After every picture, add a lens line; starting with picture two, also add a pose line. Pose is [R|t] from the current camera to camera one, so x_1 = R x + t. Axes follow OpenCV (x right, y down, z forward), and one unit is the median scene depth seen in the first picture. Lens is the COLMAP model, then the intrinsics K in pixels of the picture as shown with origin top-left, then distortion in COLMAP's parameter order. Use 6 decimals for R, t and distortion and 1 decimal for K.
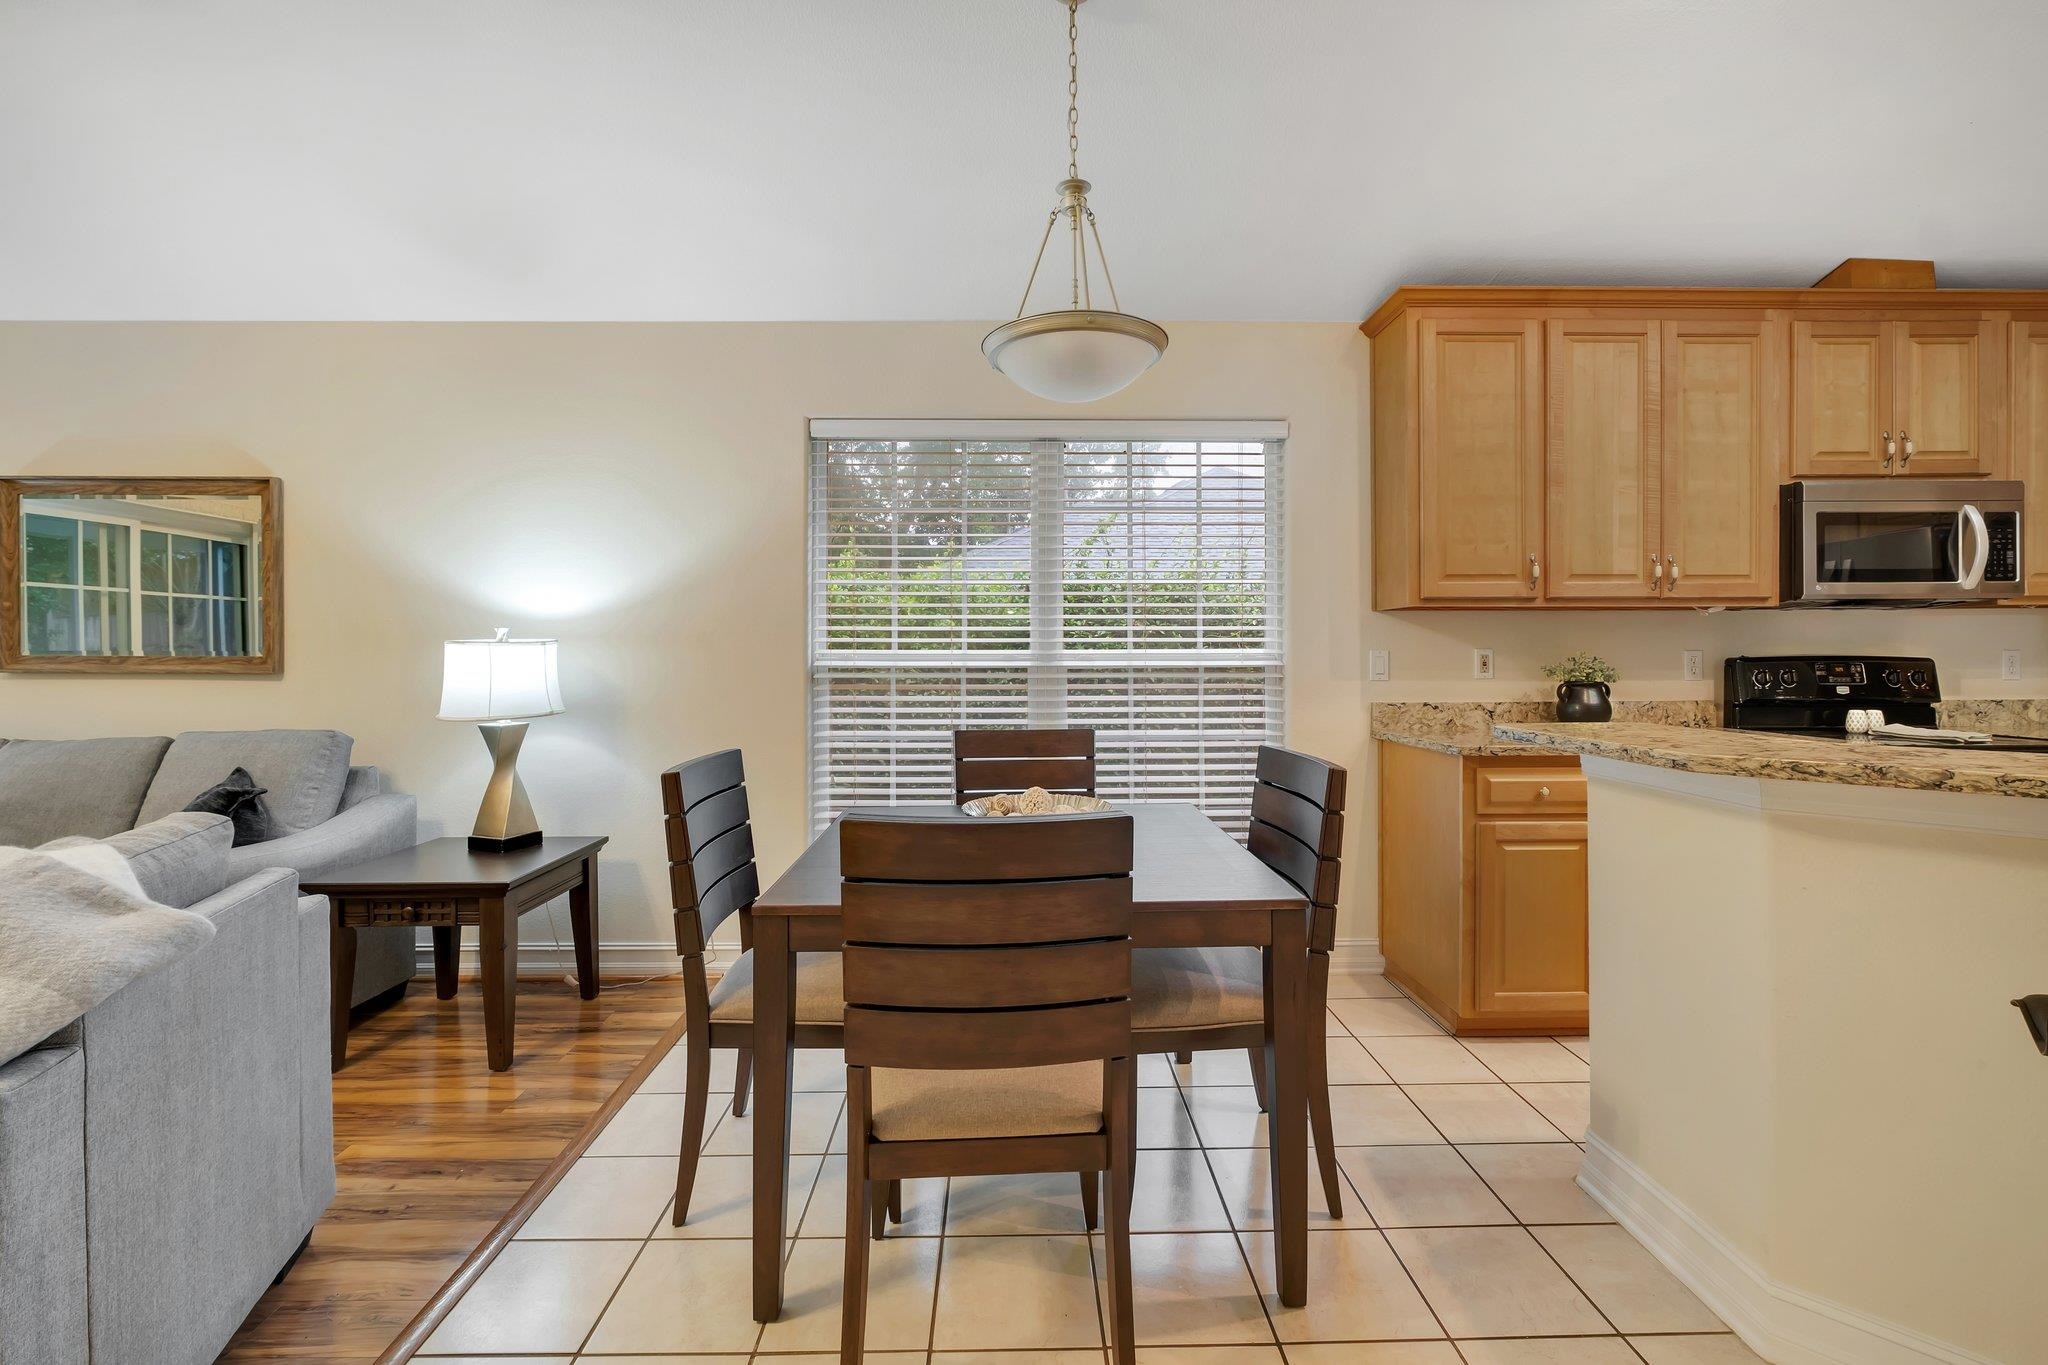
lens RADIAL K [[903.1, 0, 1020.4], [0, 903.1, 659.1], [0, 0, 1]] dist [-0.006799, 0.000469]
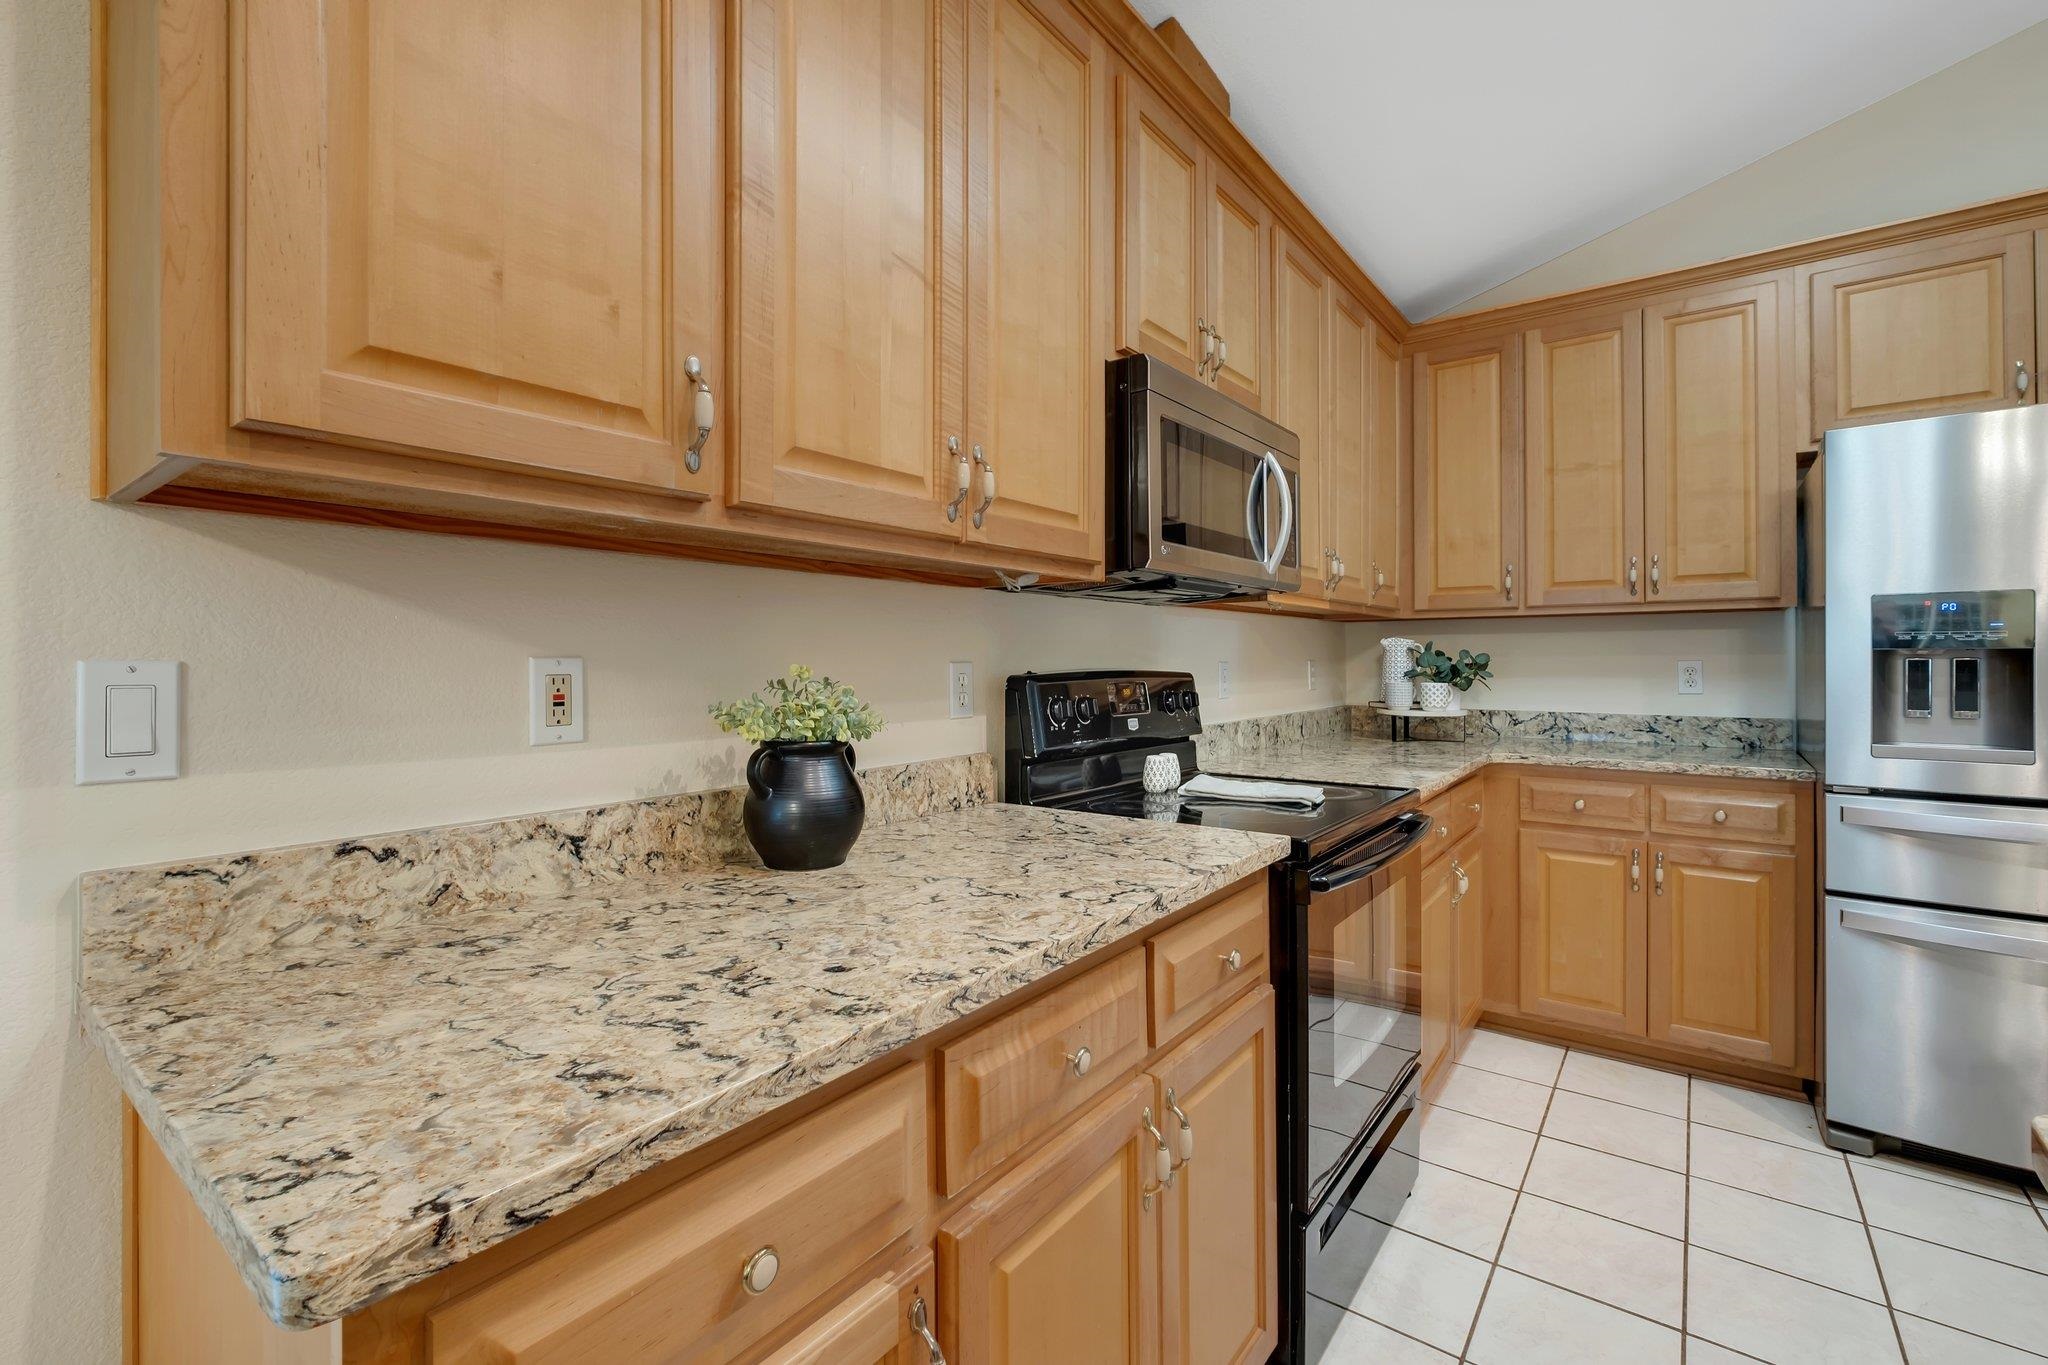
lens RADIAL K [[890.1, 0, 1023.9], [0, 890.1, 654.6], [0, 0, 1]] dist [-0.005955, -0.000425]
pose [[0.620009, 0.006835, 0.784565, 0.384138], [0.006867, 0.999876, -0.014138, -0.006744], [-0.784565, 0.014154, 0.619885, 0.695222]]
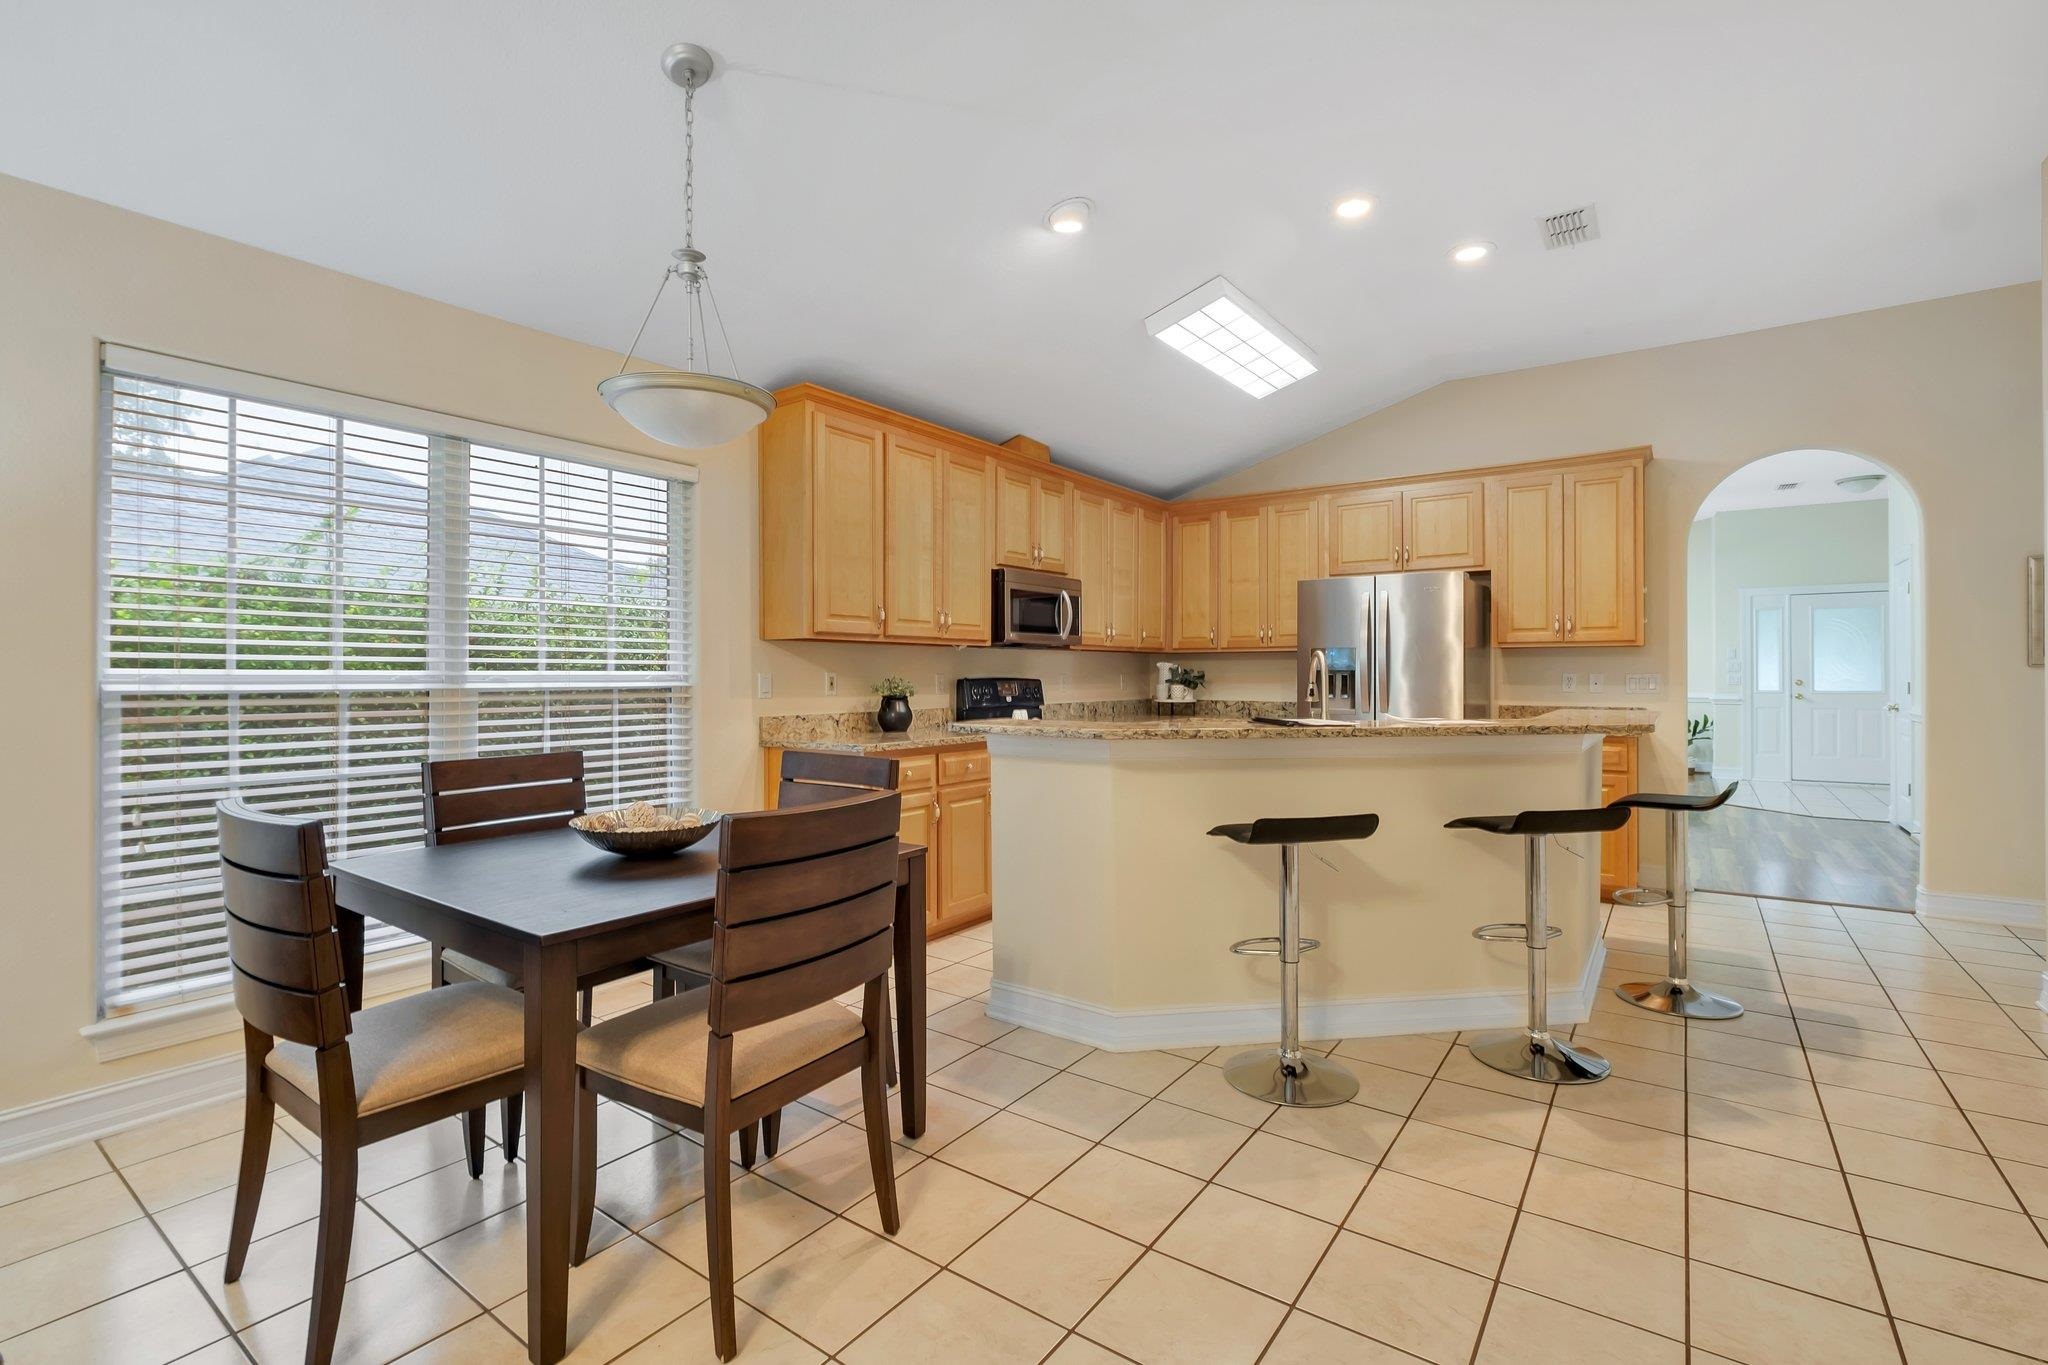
lens RADIAL K [[903.1, 0, 1023.4], [0, 903.1, 675.5], [0, 0, 1]] dist [-0.006799, 0.000469]
pose [[0.602517, 0.001985, 0.798104, -0.376458], [0.002667, 0.999986, -0.004500, 0.000144], [-0.798102, 0.004840, 0.602503, 0.004512]]
